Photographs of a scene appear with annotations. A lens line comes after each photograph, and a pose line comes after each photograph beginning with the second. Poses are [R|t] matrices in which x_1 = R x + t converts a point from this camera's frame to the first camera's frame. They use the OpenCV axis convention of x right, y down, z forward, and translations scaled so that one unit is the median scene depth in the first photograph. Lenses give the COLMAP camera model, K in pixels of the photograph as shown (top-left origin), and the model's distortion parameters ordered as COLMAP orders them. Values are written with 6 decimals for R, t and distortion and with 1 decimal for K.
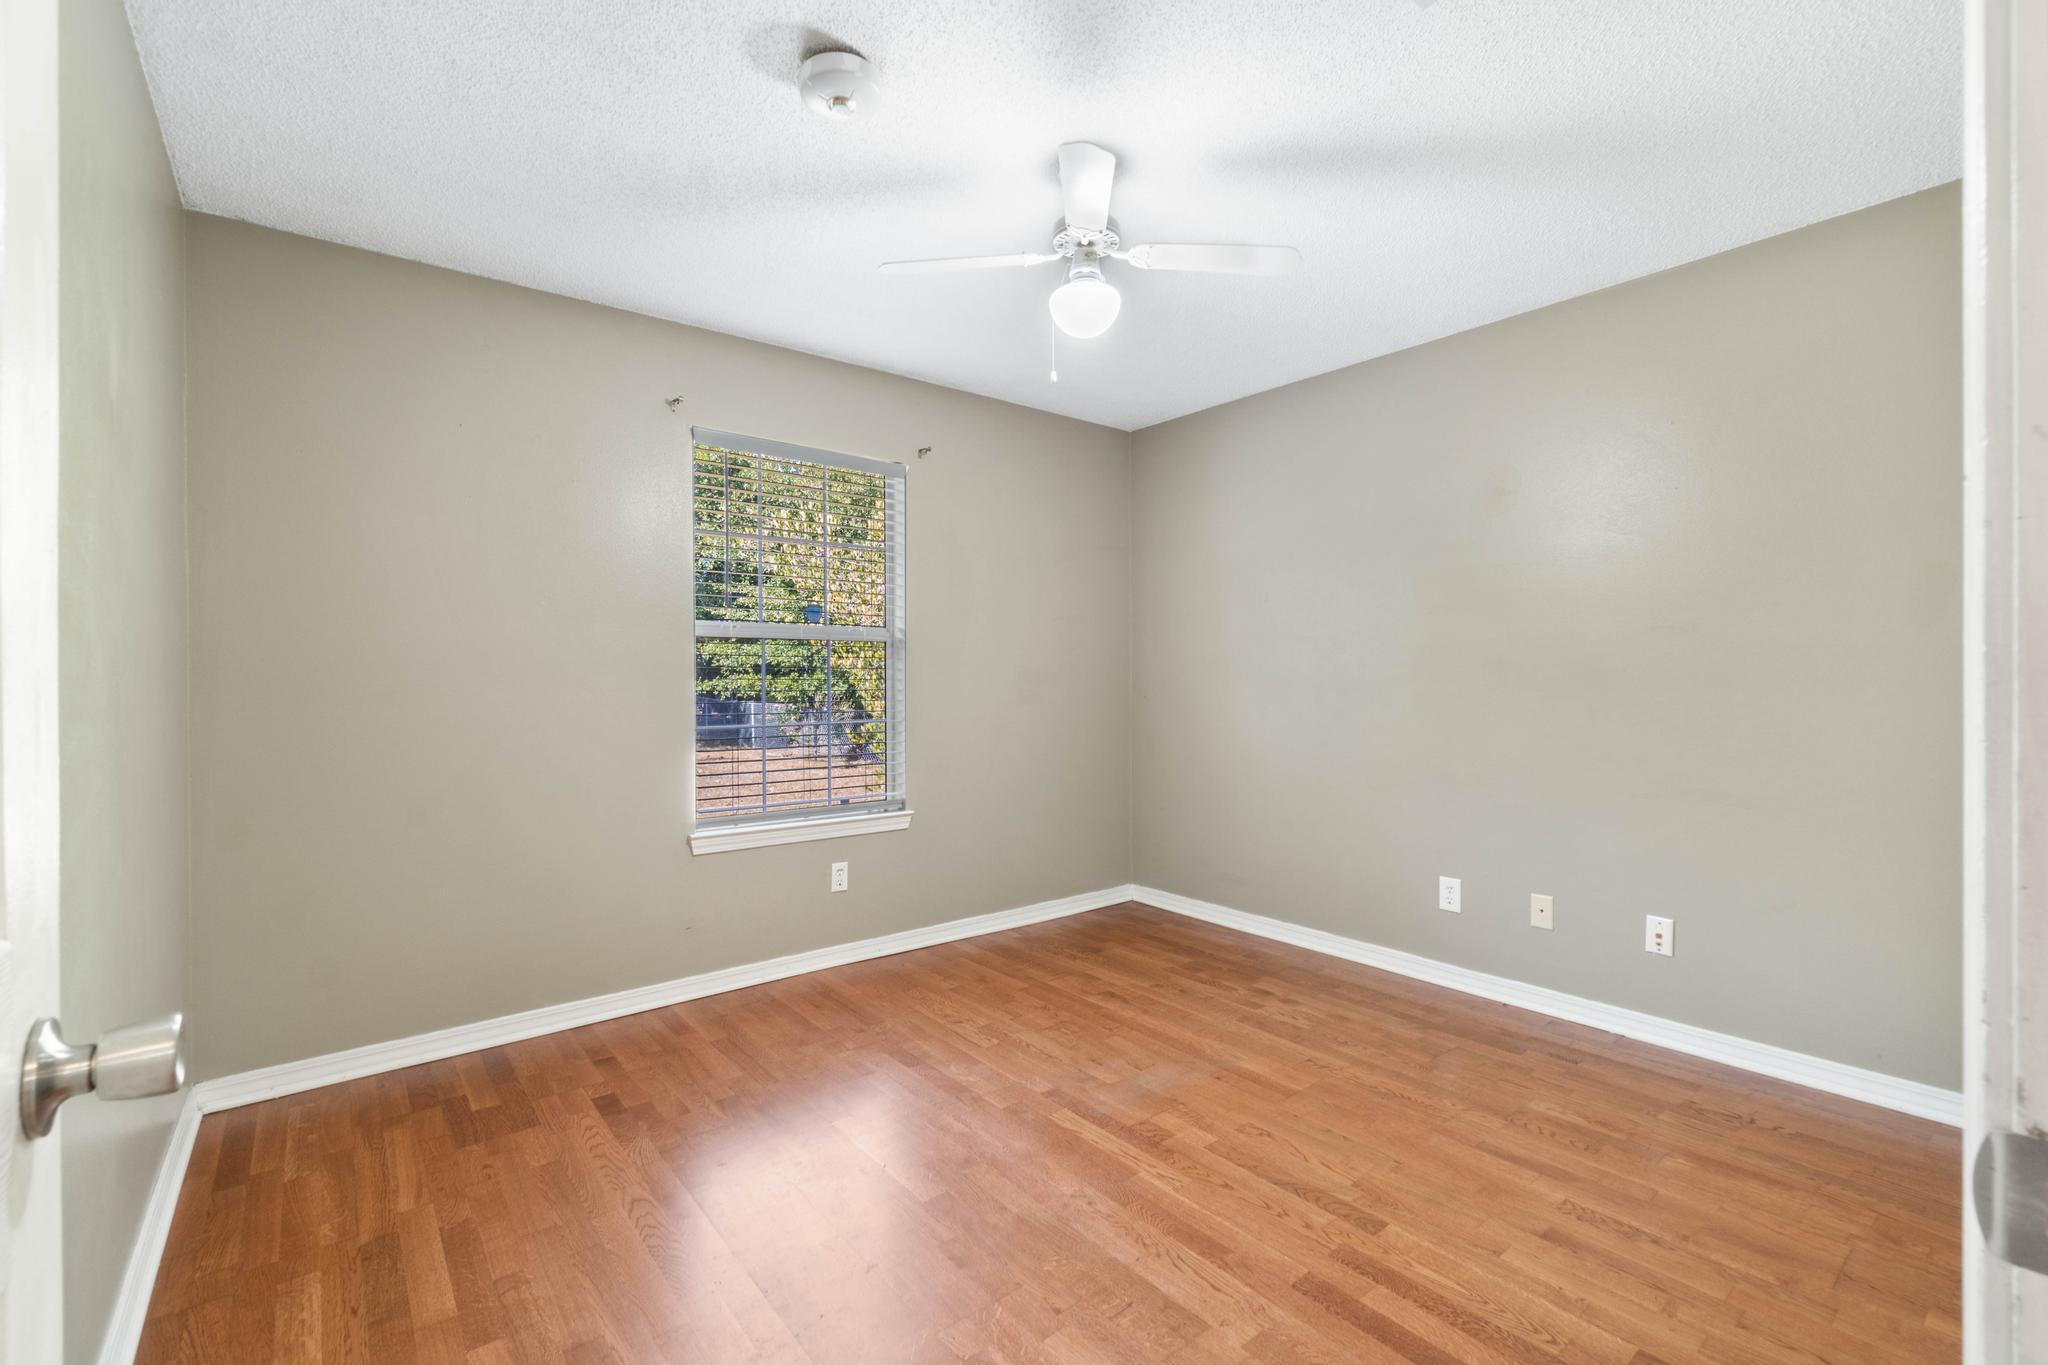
lens RADIAL K [[885.0, 0, 1014.3], [0, 885.0, 684.4], [0, 0, 1]] dist [-0.003854, -0.000366]
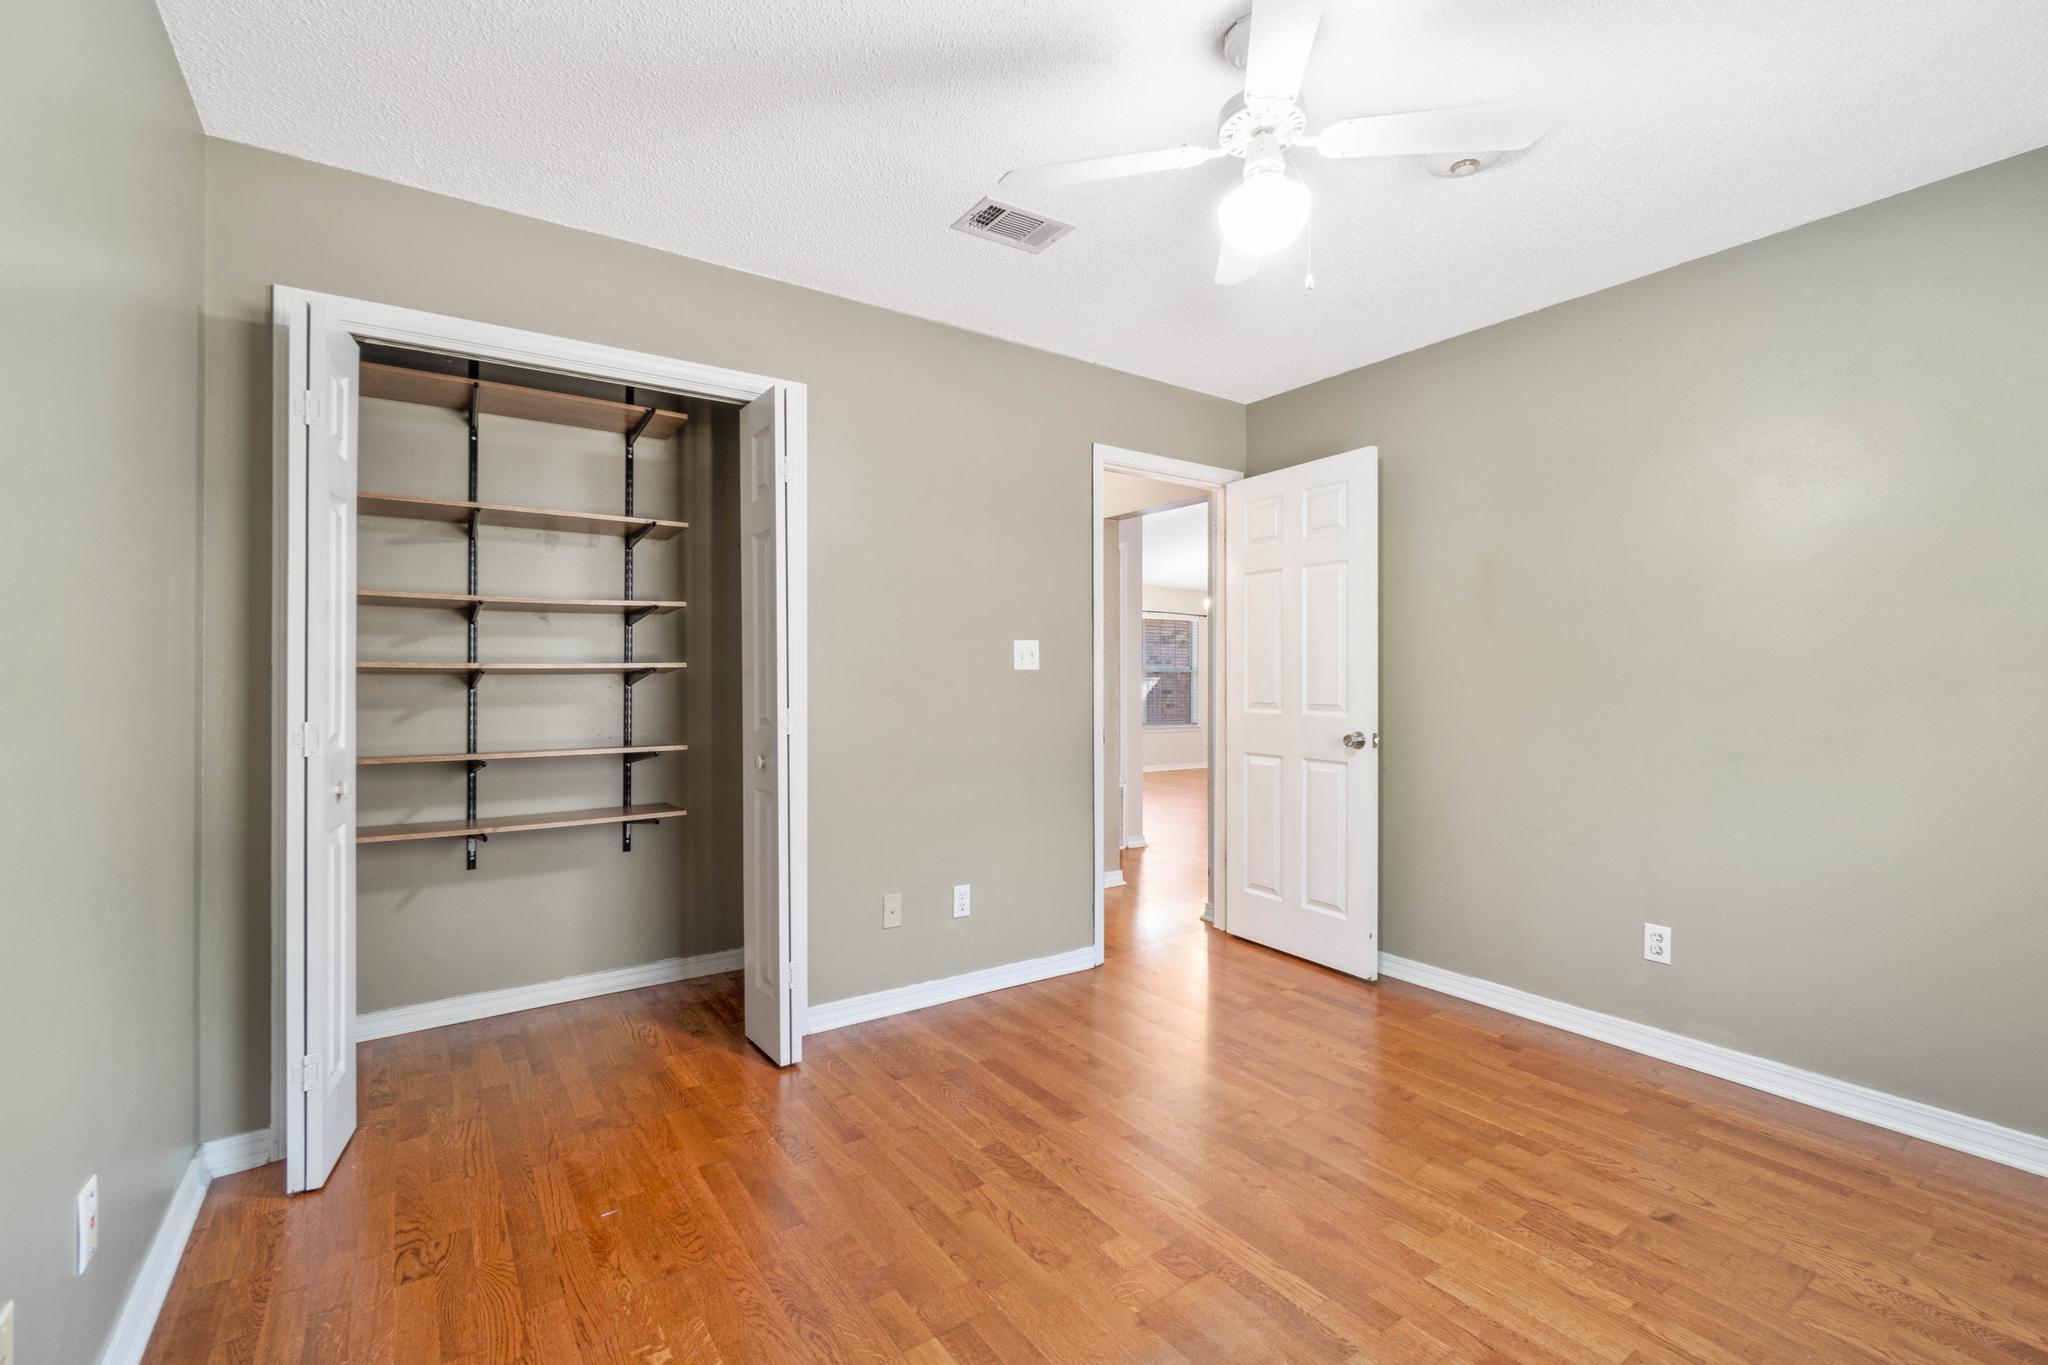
lens RADIAL K [[885.0, 0, 1014.3], [0, 885.0, 684.4], [0, 0, 1]] dist [-0.003854, -0.000366]
pose [[-0.997786, 0.001137, 0.066496, 0.286574], [0.001187, 0.999999, 0.000718, -0.000846], [-0.066495, 0.000795, -0.997786, 2.052125]]
